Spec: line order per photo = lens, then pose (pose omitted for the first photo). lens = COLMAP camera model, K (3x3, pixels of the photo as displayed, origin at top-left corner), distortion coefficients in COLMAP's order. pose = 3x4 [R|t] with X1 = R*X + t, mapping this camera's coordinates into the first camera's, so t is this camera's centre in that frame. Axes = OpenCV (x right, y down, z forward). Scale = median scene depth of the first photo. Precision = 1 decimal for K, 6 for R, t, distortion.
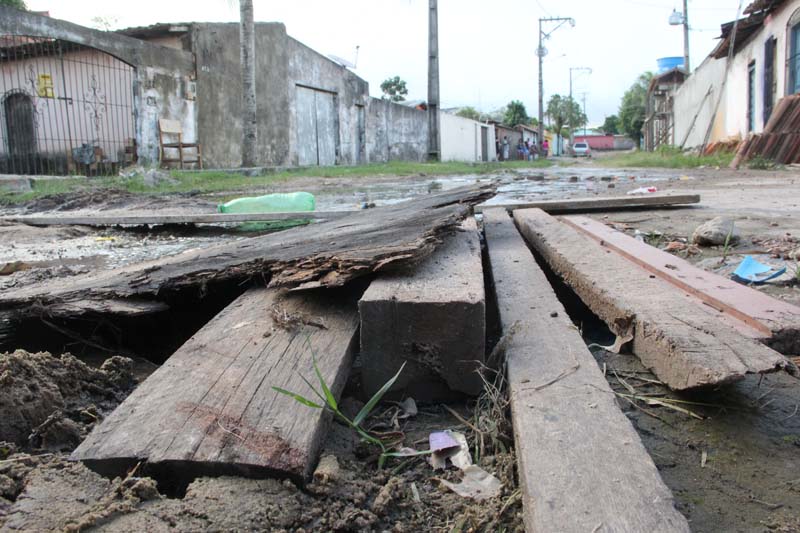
lens RADIAL K [[664.5, 0, 385.7], [0, 664.5, 267.5], [0, 0, 1]] dist [-0.183540, 0.151606]
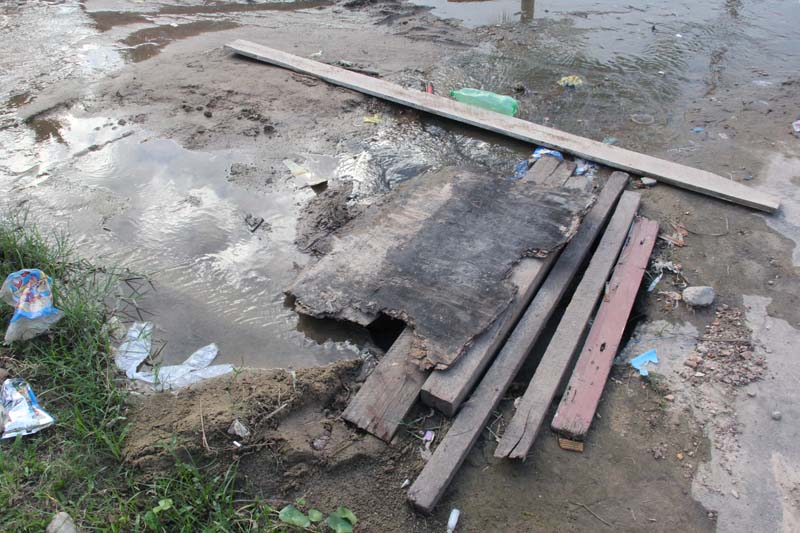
lens RADIAL K [[664.5, 0, 385.7], [0, 664.5, 267.5], [0, 0, 1]] dist [-0.183540, 0.151606]
pose [[0.909358, 0.289494, -0.298766, 0.022204], [-0.079898, 0.826325, 0.557497, -0.082577], [0.408270, -0.483093, 0.774556, -0.050144]]
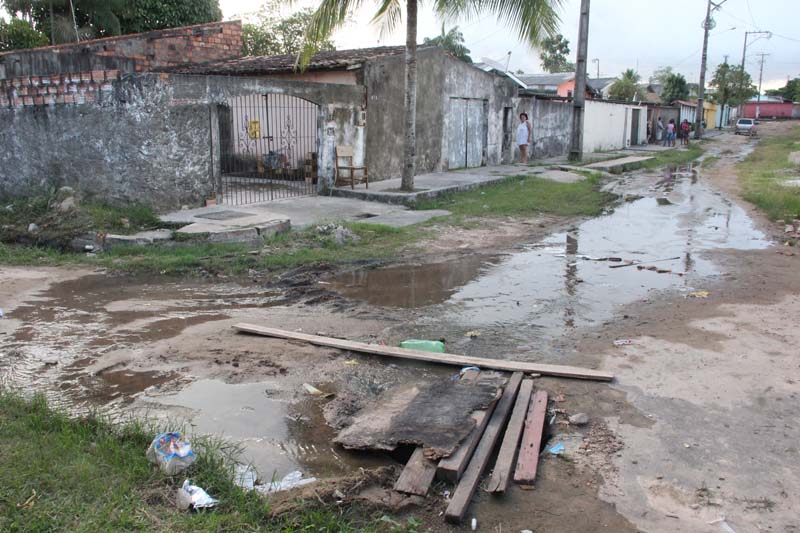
lens RADIAL K [[664.5, 0, 385.7], [0, 664.5, 267.5], [0, 0, 1]] dist [-0.183540, 0.151606]
pose [[0.973702, 0.082485, -0.212368, 0.021066], [-0.067611, 0.994784, 0.076384, -0.074469], [0.217561, -0.060017, 0.974200, -0.163534]]
